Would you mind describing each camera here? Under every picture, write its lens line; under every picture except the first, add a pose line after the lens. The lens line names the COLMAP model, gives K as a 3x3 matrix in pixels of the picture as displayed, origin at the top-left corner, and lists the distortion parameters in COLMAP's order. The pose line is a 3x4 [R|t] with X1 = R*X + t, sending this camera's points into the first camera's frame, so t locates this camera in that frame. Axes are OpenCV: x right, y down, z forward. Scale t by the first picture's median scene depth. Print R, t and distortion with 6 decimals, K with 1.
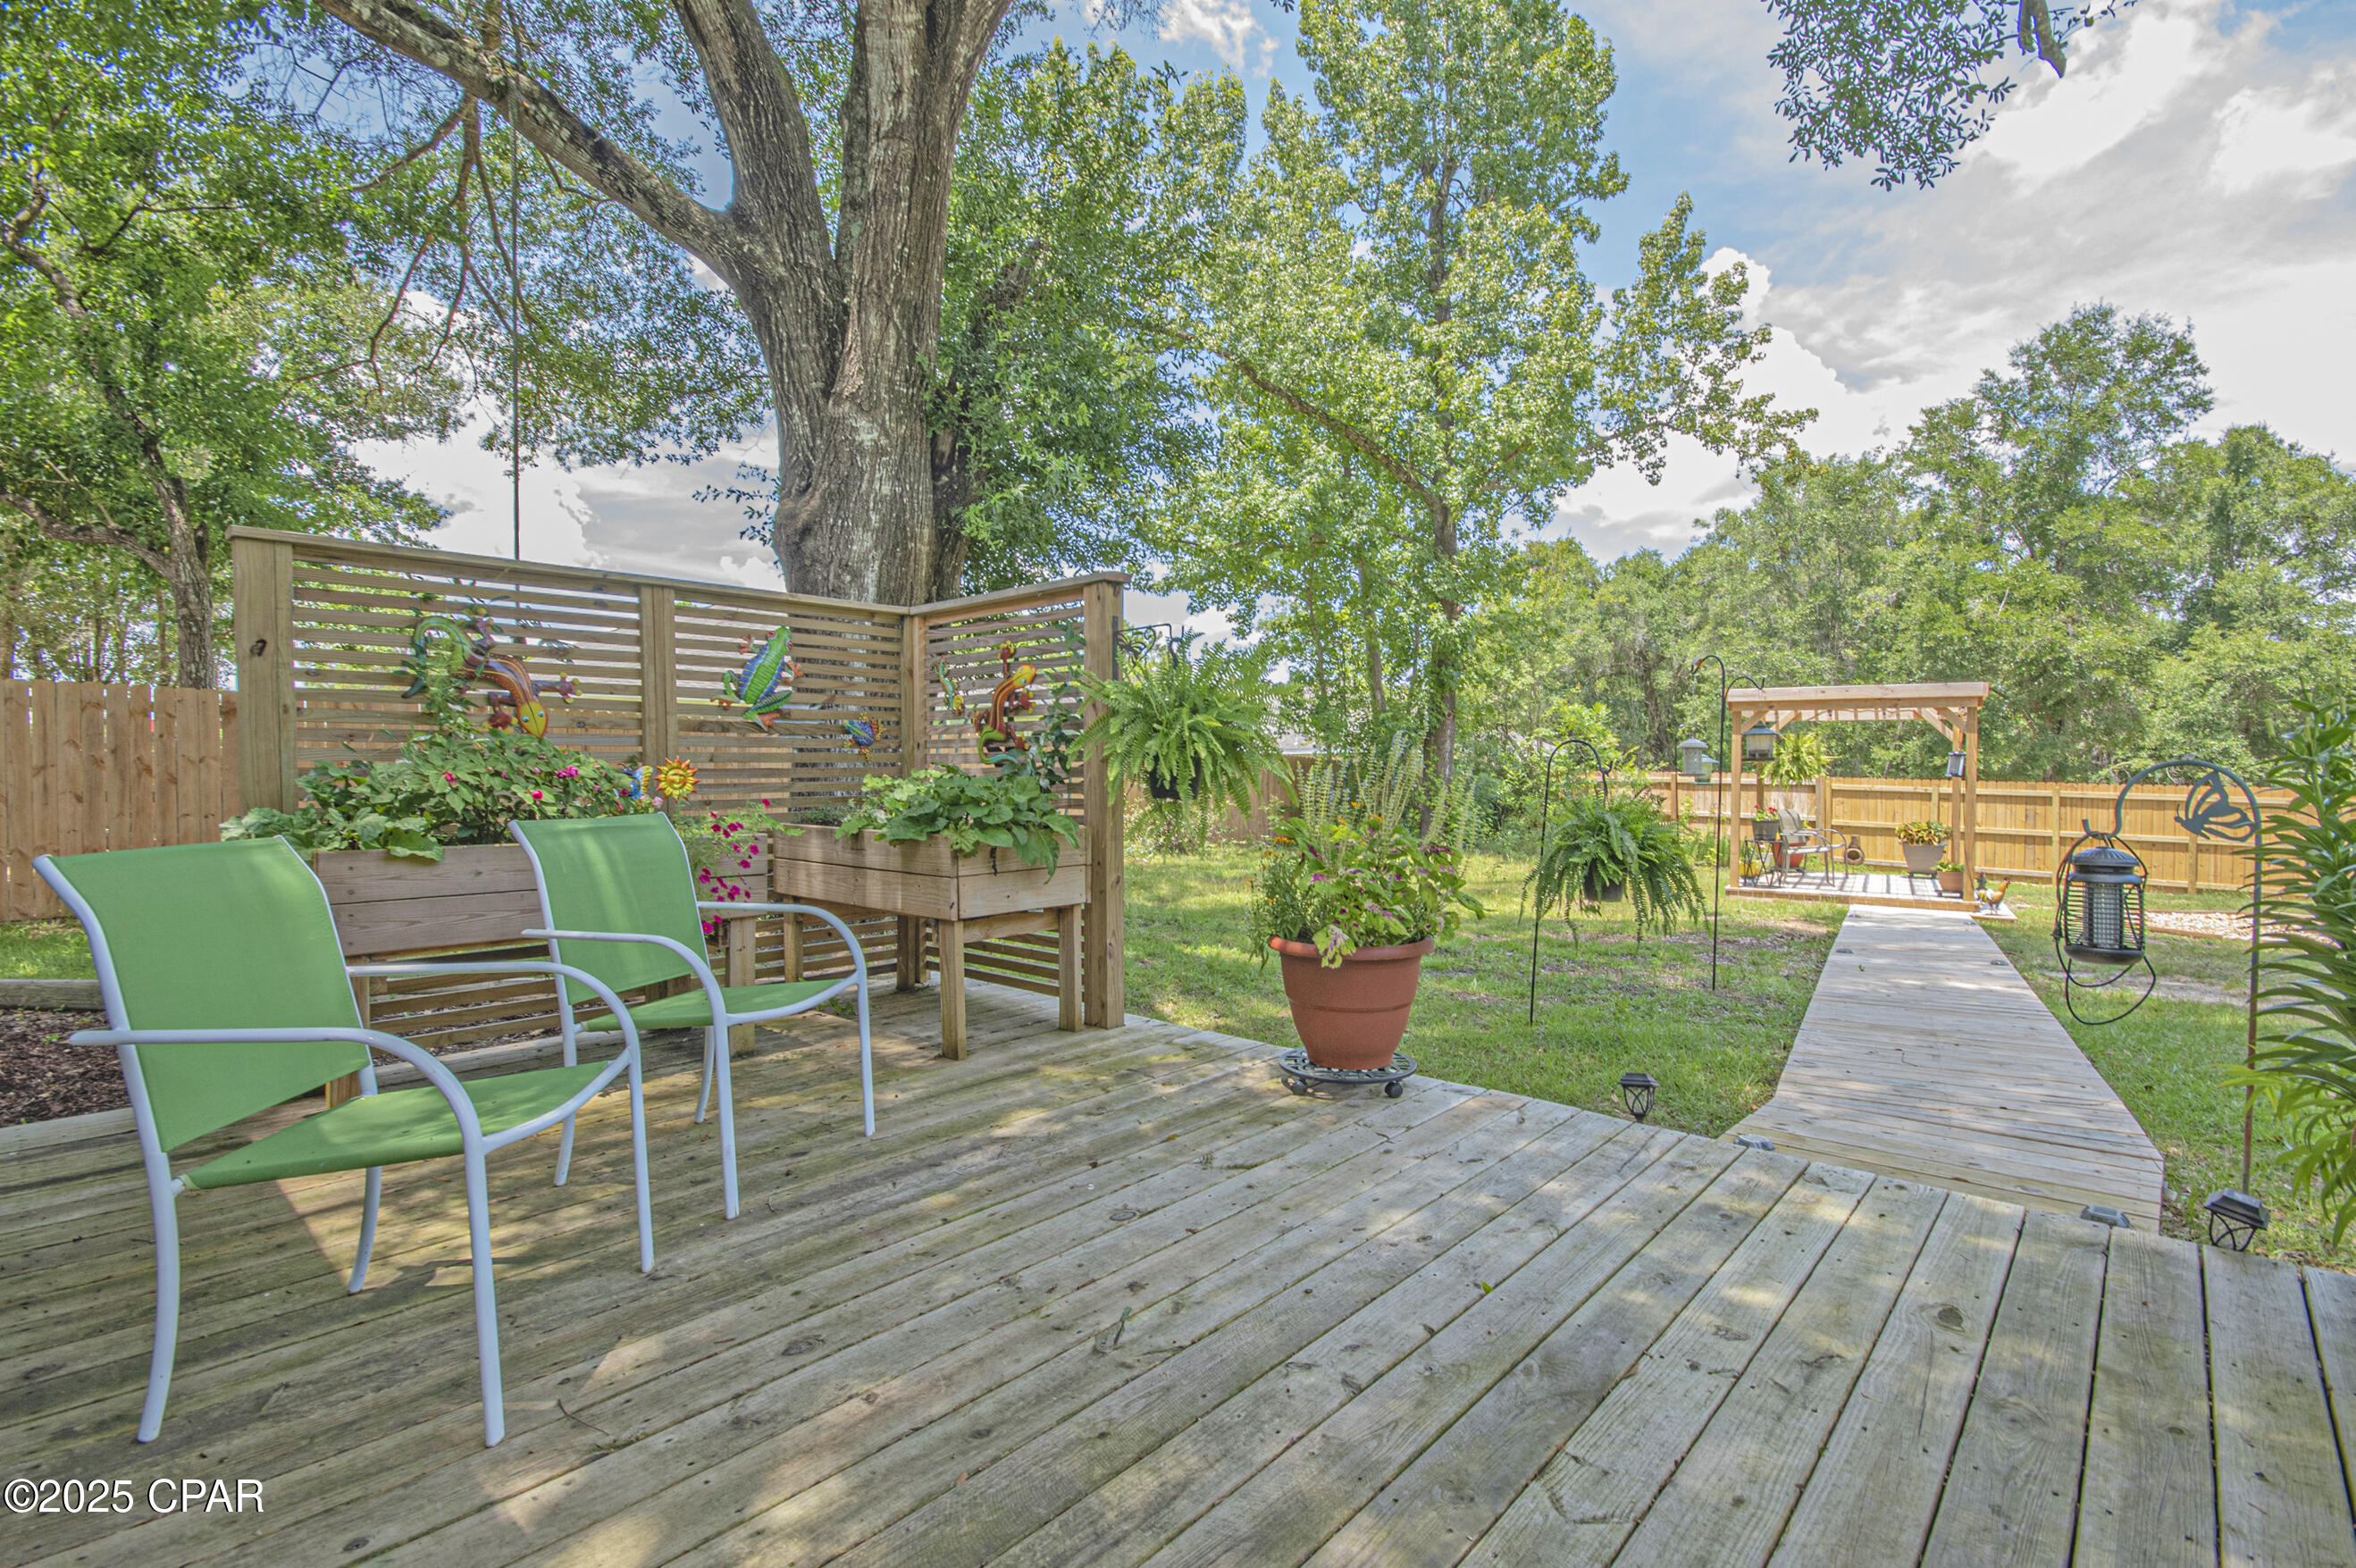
lens RADIAL K [[1052.9, 0, 1178.0], [0, 1052.9, 784.0], [0, 0, 1]] dist [0.012262, -0.012233]
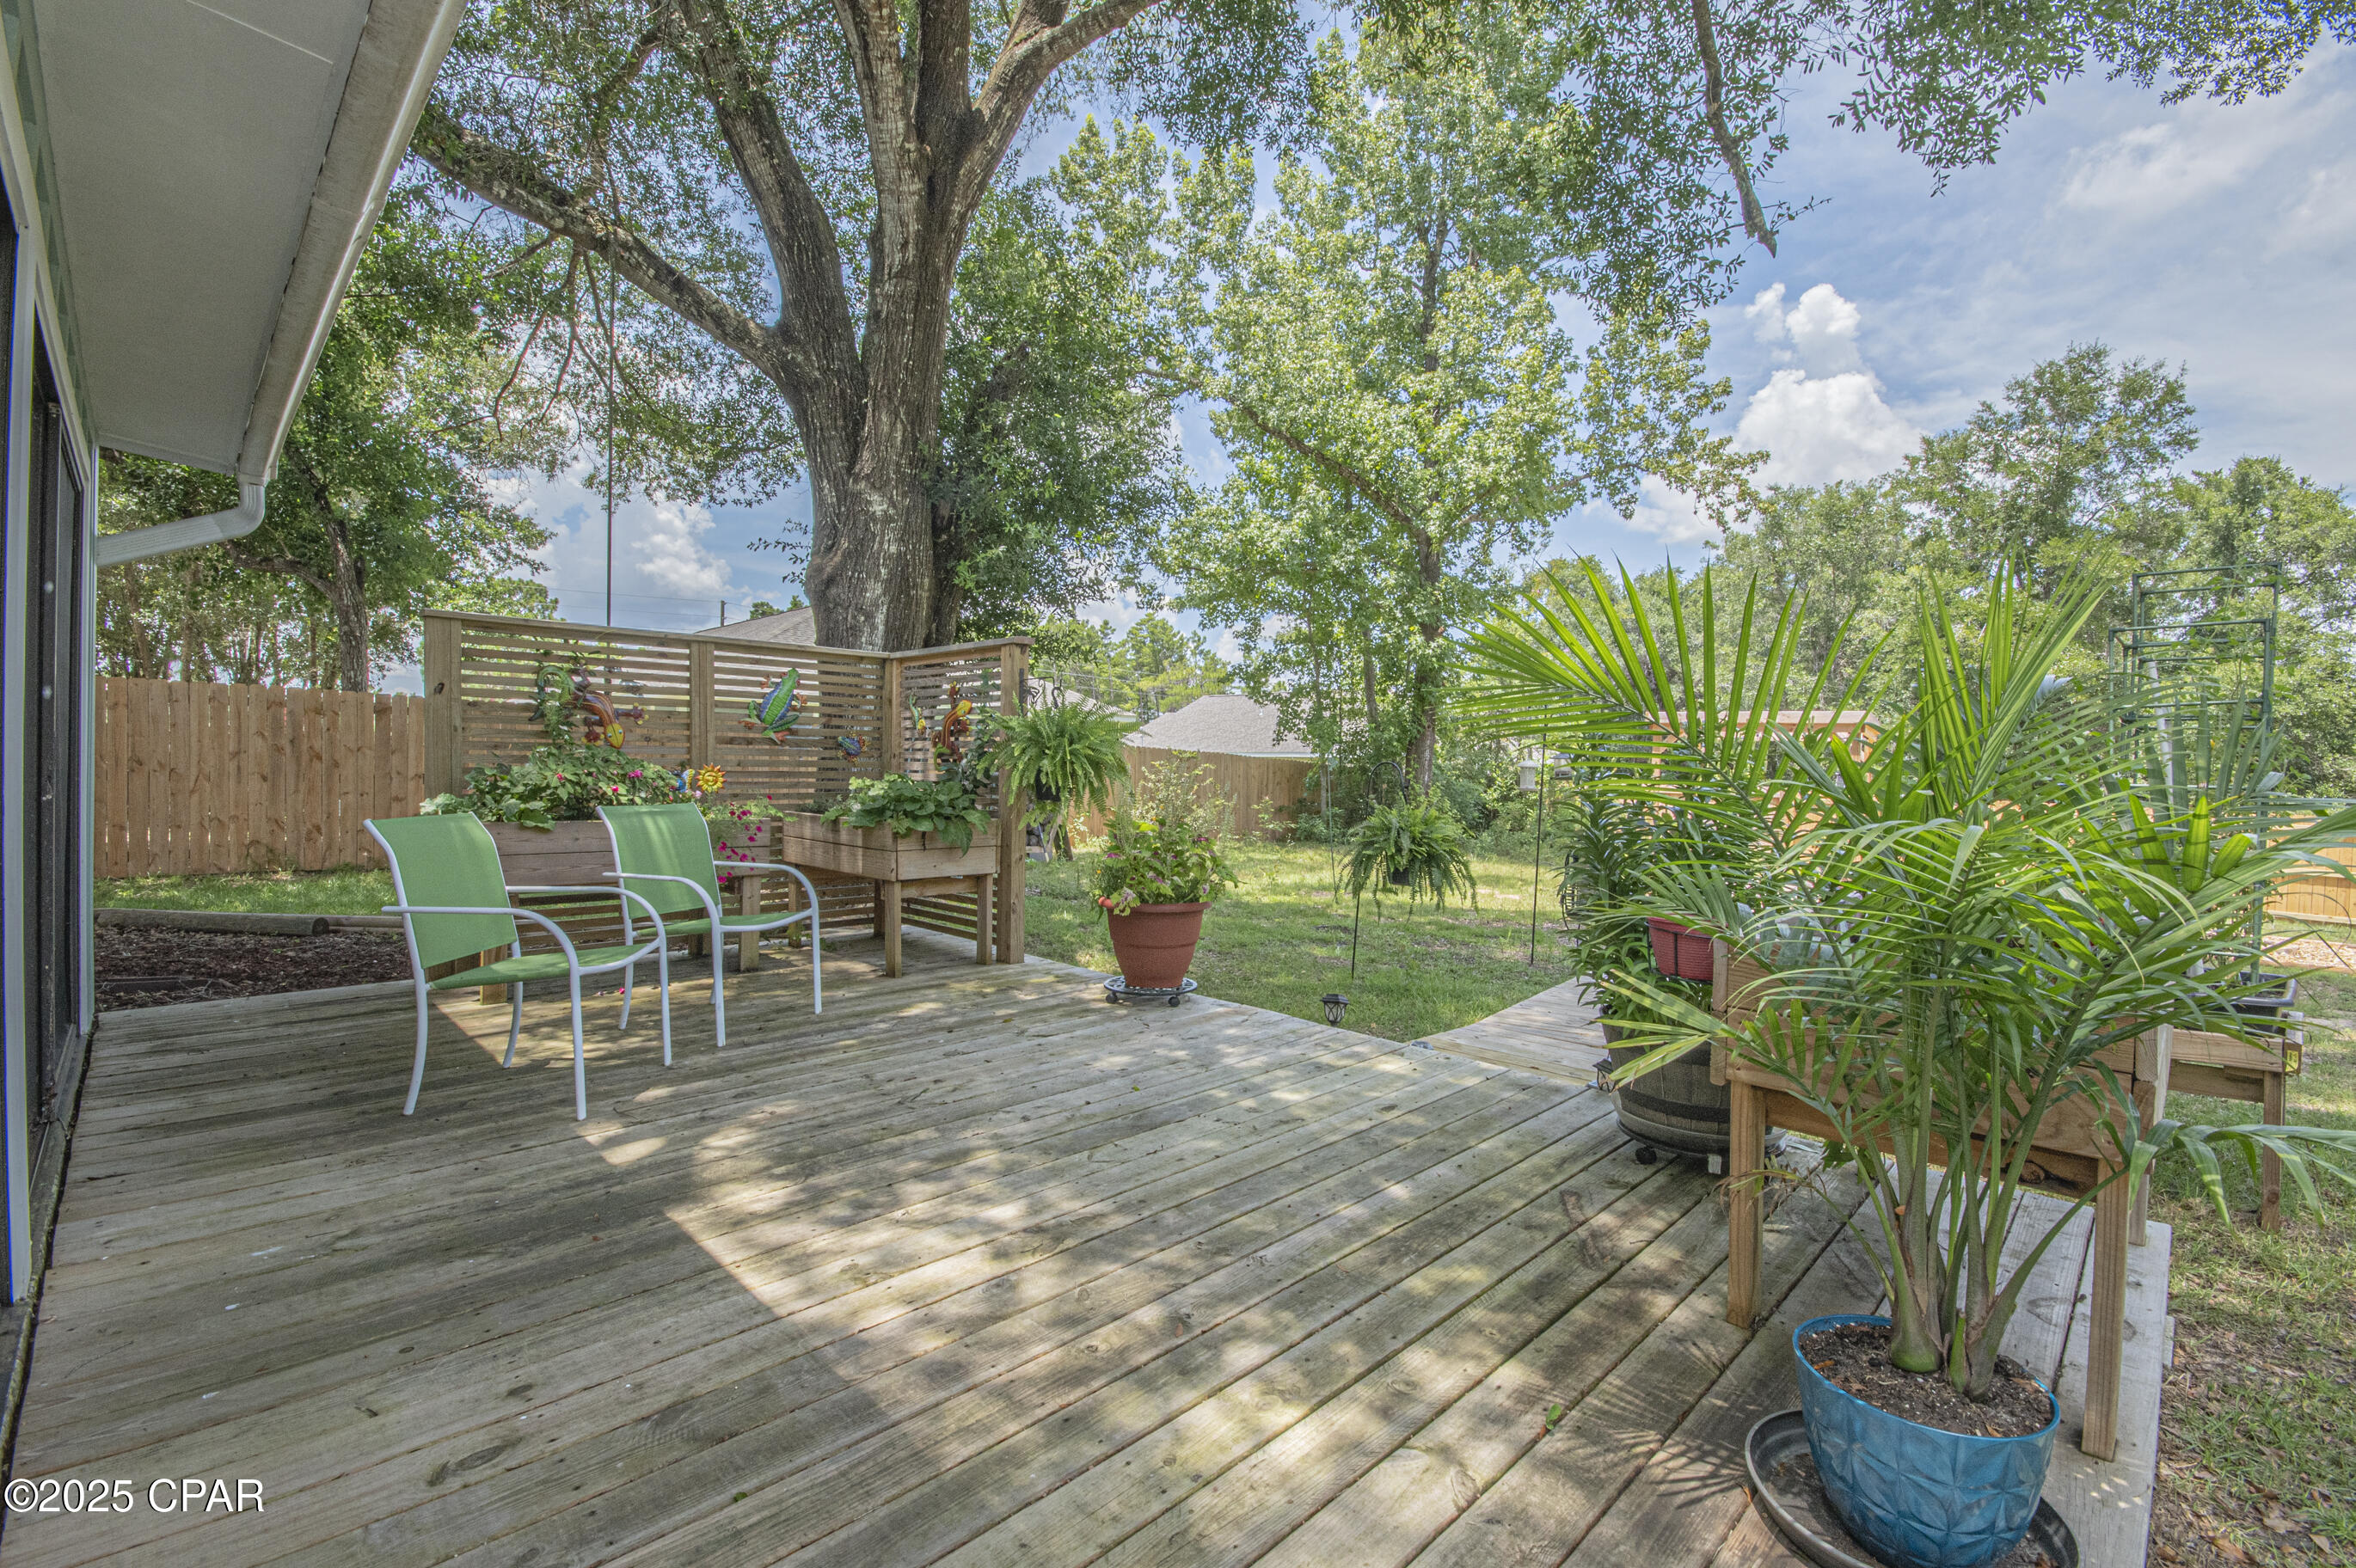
lens RADIAL K [[1012.1, 0, 1178.0], [0, 1012.1, 784.0], [0, 0, 1]] dist [-0.000422, -0.000174]
pose [[0.998680, 0.022354, -0.046234, 0.070832], [-0.022237, 0.999748, 0.003051, -0.005051], [0.046291, -0.002019, 0.998926, -0.109904]]
